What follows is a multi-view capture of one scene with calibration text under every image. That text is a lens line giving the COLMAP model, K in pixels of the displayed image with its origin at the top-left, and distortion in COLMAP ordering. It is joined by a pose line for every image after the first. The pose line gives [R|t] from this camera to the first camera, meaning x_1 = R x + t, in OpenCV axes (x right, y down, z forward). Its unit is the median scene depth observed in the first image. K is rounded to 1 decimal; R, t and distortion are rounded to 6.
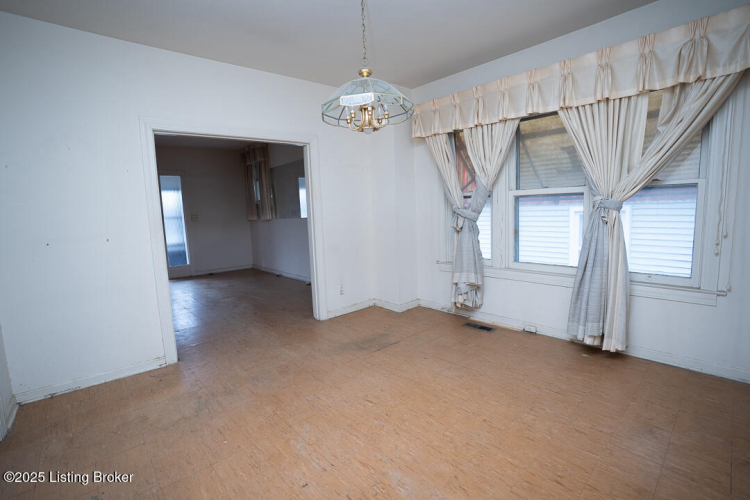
lens RADIAL K [[340.3, 0, 374.4], [0, 340.3, 246.6], [0, 0, 1]] dist [-0.034573, 0.002197]
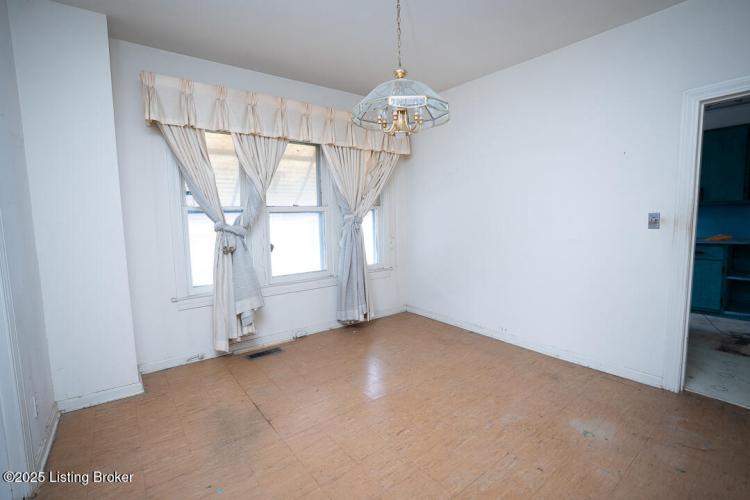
lens RADIAL K [[340.3, 0, 374.5], [0, 340.3, 252.6], [0, 0, 1]] dist [-0.034573, 0.002197]
pose [[0.085173, -0.067379, 0.994085, -0.615329], [0.124867, 0.990567, 0.056442, -0.052535], [-0.988511, 0.119321, 0.092783, 0.647458]]
